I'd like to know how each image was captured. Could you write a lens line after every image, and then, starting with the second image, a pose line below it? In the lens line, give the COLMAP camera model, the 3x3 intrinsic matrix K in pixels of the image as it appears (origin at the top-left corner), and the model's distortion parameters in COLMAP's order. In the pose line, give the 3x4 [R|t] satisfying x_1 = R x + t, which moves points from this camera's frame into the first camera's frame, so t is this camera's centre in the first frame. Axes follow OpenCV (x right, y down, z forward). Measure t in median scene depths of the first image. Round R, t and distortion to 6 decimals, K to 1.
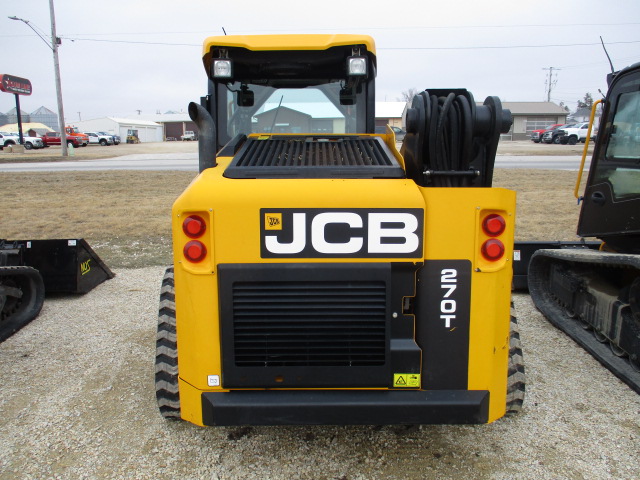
lens RADIAL K [[538.8, 0, 325.1], [0, 538.8, 246.5], [0, 0, 1]] dist [-0.052449, 0.005139]
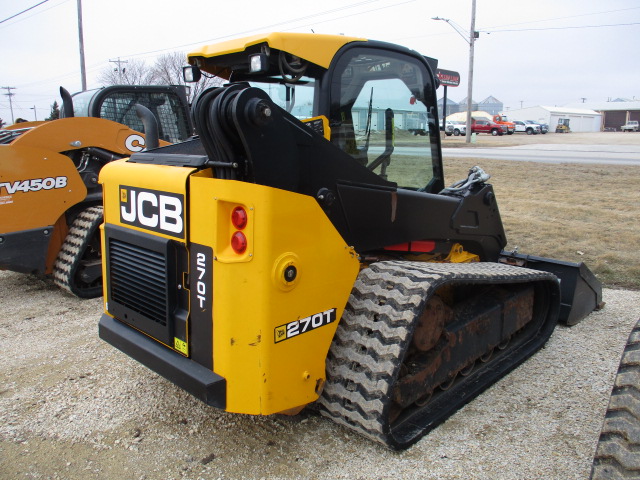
lens RADIAL K [[538.8, 0, 324.3], [0, 538.8, 246.0], [0, 0, 1]] dist [-0.052449, 0.005139]
pose [[0.718022, 0.149792, -0.679711, 1.115082], [-0.136682, 0.987898, 0.073323, -0.083760], [0.682468, 0.040257, 0.729806, 0.374853]]
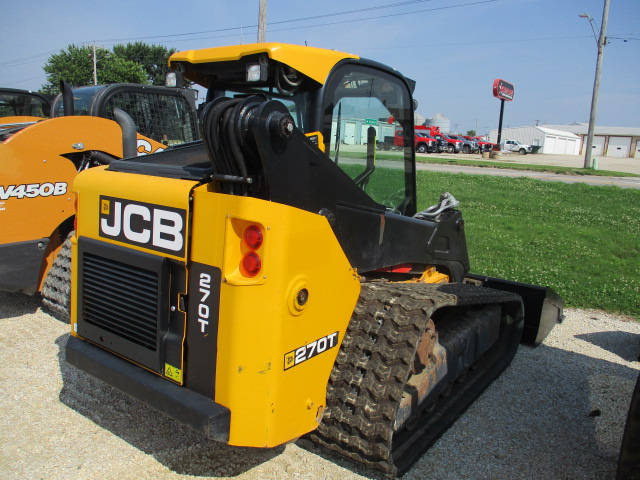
lens RADIAL K [[538.8, 0, 329.4], [0, 538.8, 251.4], [0, 0, 1]] dist [-0.052449, 0.005139]
pose [[0.811400, 0.157983, -0.562736, 0.953141], [-0.167911, 0.985199, 0.034478, -0.070749], [0.559854, 0.066514, 0.825918, 0.296727]]
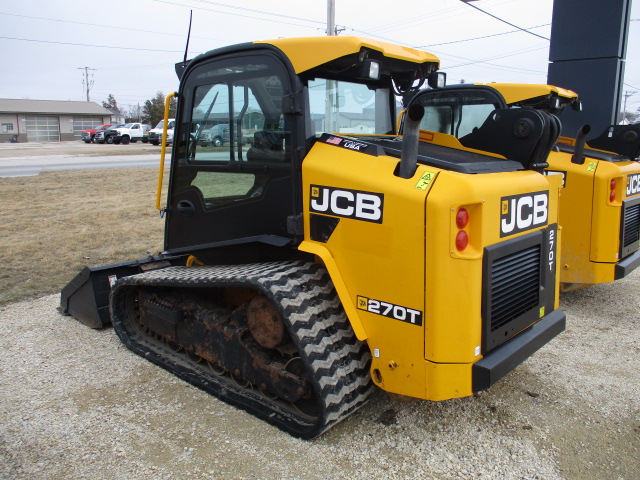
lens RADIAL K [[538.8, 0, 320.2], [0, 538.8, 244.8], [0, 0, 1]] dist [-0.052449, 0.005139]
pose [[0.667931, -0.128776, 0.732997, -1.248009], [0.131055, 0.989877, 0.054484, -0.080468], [-0.732593, 0.059671, 0.678046, 0.465158]]
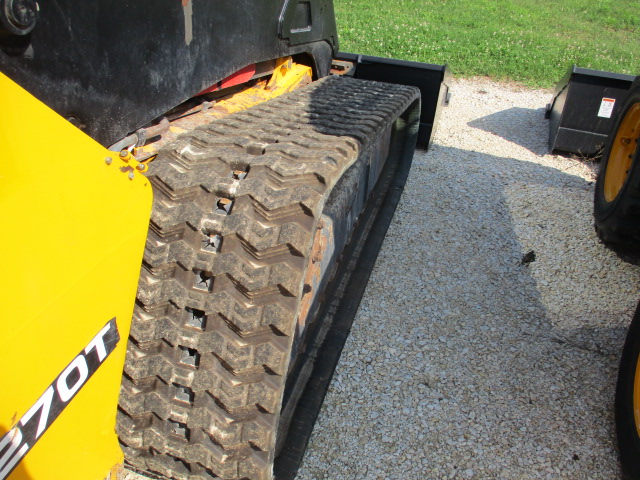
lens RADIAL K [[538.8, 0, 317.0], [0, 538.8, 246.1], [0, 0, 1]] dist [-0.052449, 0.005139]
pose [[0.947670, 0.220041, -0.231308, 0.612616], [-0.107539, 0.902210, 0.417675, -0.128126], [0.300594, -0.370944, 0.878660, 0.928215]]
